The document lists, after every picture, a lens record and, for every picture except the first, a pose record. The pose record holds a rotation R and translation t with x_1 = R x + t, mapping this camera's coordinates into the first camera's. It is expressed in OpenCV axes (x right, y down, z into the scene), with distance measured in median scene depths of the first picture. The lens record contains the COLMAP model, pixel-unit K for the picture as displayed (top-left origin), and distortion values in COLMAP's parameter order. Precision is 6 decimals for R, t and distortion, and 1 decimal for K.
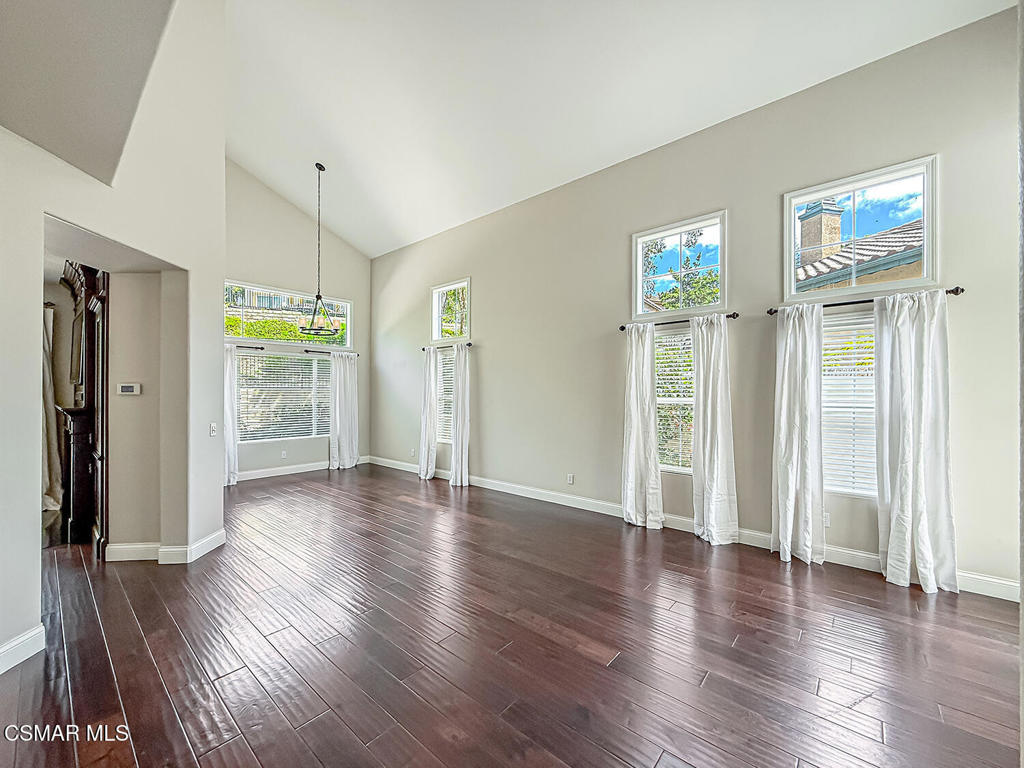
lens RADIAL K [[416.8, 0, 512.3], [0, 416.8, 389.0], [0, 0, 1]] dist [0.001423, 0.000178]
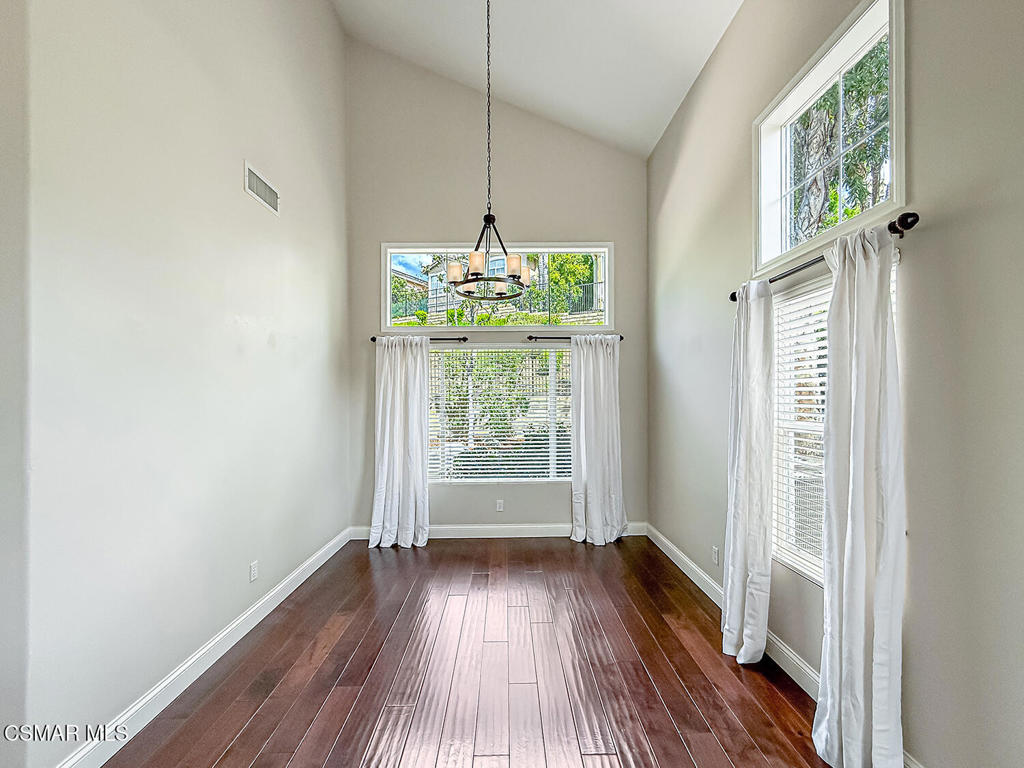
lens RADIAL K [[416.8, 0, 508.5], [0, 416.8, 396.8], [0, 0, 1]] dist [0.001423, 0.000178]
pose [[0.667435, -0.004406, -0.744655, -0.069099], [0.007298, 0.999973, 0.000625, -0.006997], [0.744633, -0.005851, 0.667449, 0.598574]]
